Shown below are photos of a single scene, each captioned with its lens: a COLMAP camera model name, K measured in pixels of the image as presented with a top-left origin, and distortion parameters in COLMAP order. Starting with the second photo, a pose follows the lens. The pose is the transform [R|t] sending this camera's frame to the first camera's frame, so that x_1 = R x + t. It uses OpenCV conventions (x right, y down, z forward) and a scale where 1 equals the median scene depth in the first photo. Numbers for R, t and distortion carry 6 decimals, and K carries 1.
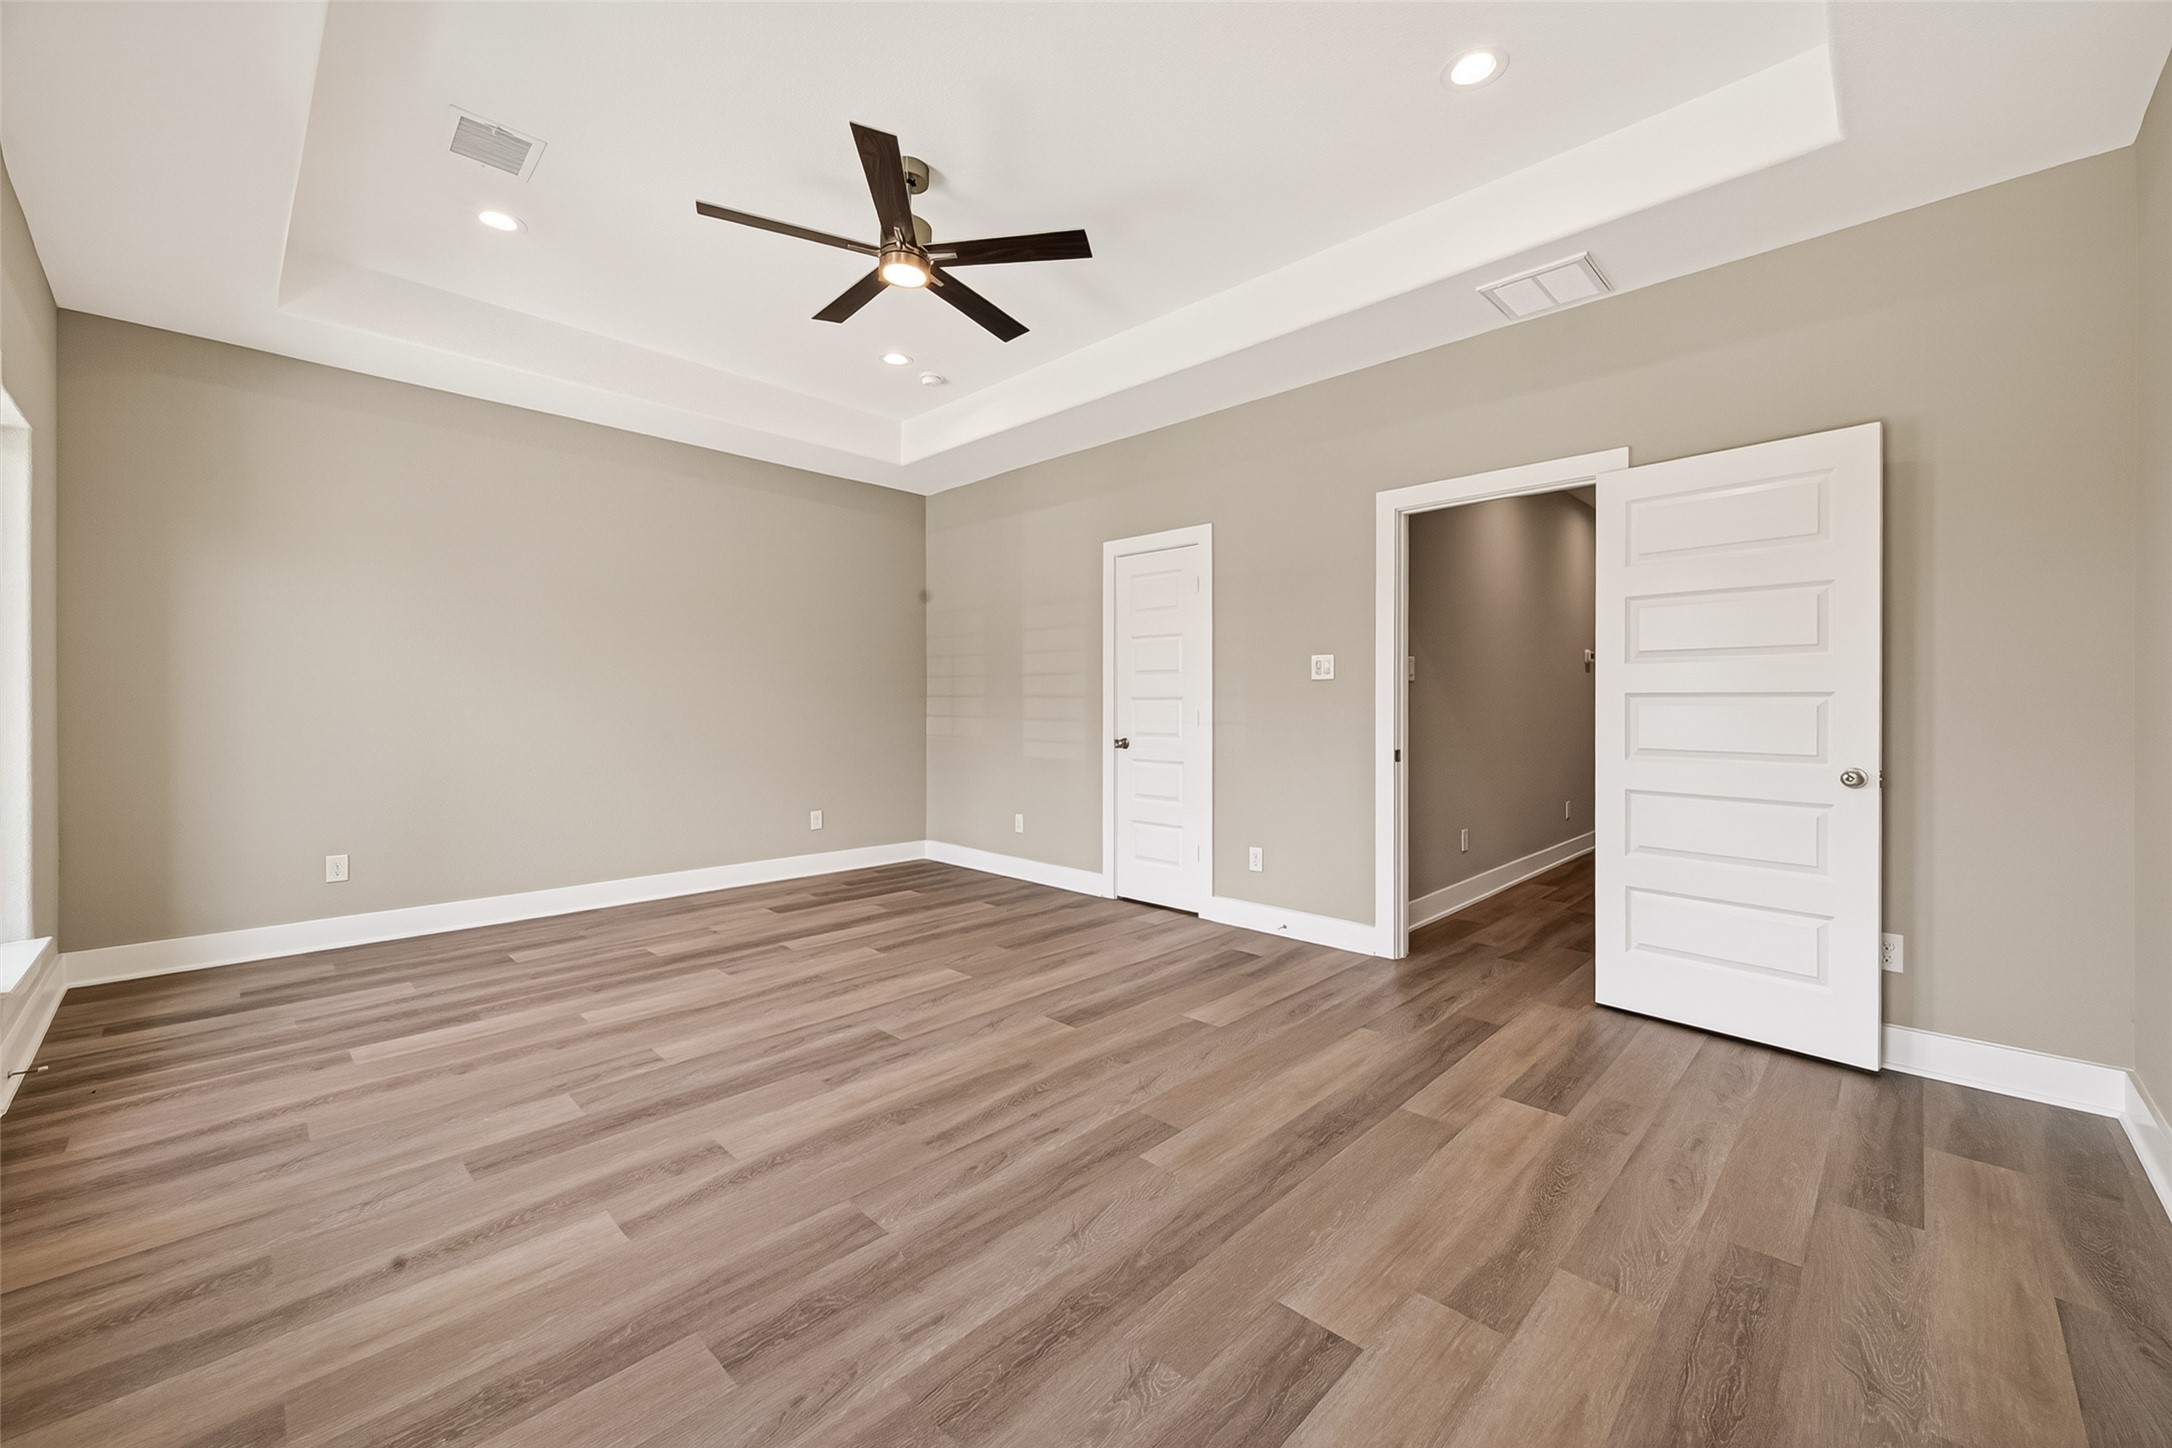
lens RADIAL K [[853.0, 0, 1092.3], [0, 853.0, 716.3], [0, 0, 1]] dist [0.000243, 0.000032]
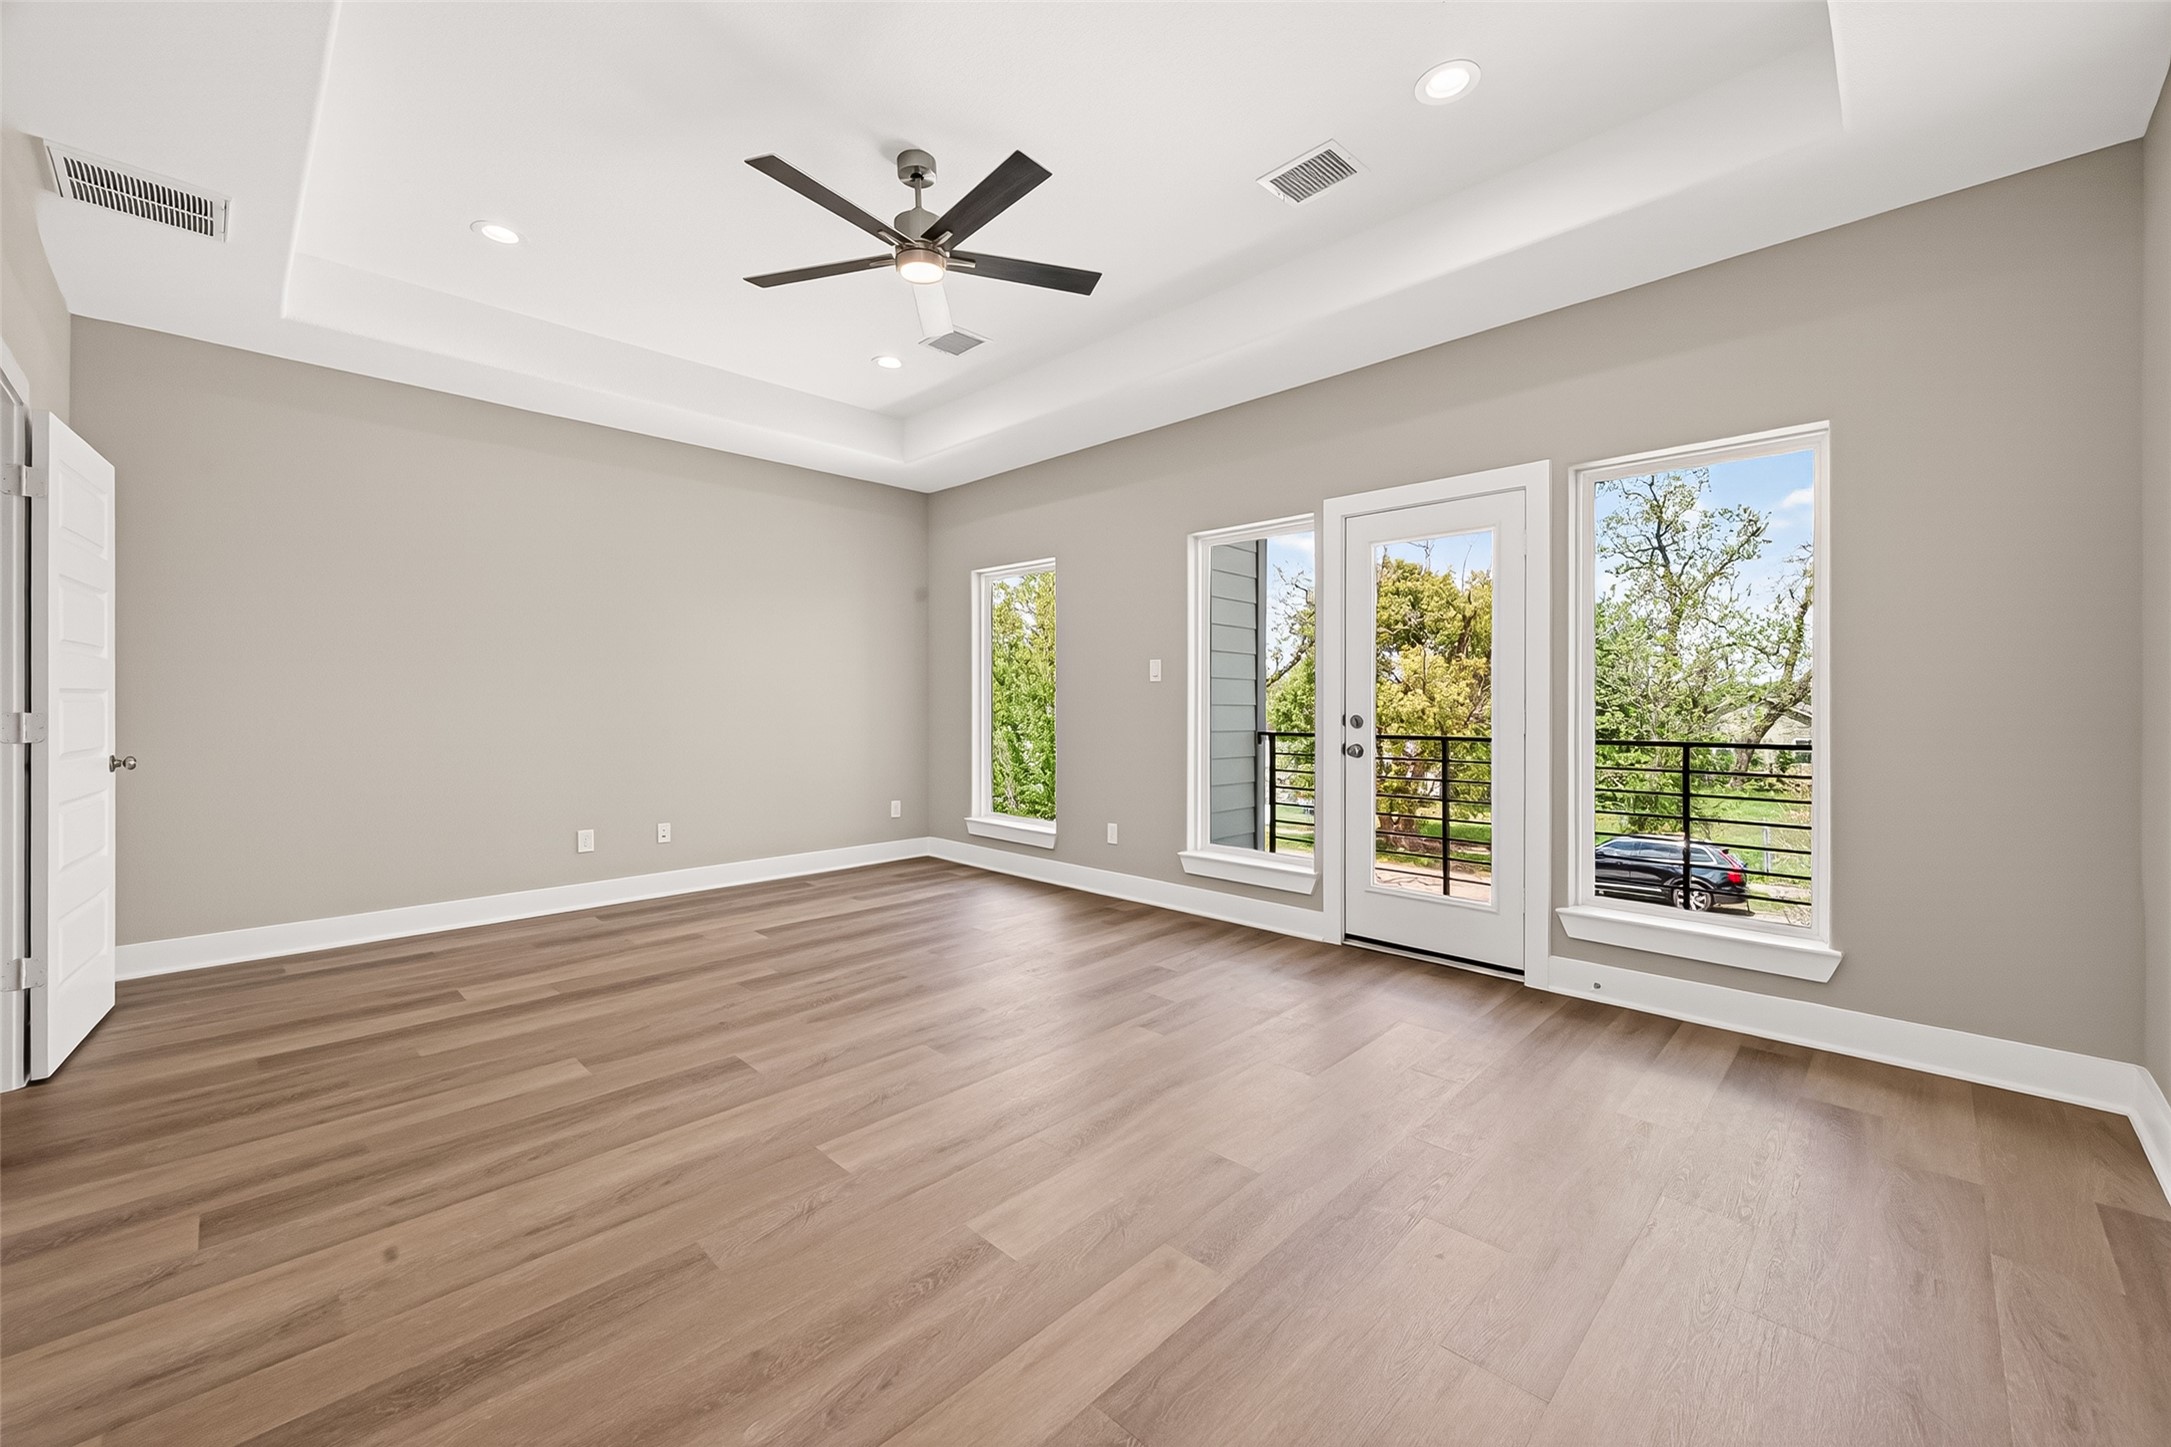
lens RADIAL K [[852.6, 0, 1091.8], [0, 852.6, 715.9], [0, 0, 1]] dist [0.000243, 0.000032]
pose [[-0.999996, -0.002861, 0.000720, -0.418195], [-0.002837, 0.999517, 0.030938, -0.030494], [-0.000808, 0.030936, -0.999521, 1.980855]]
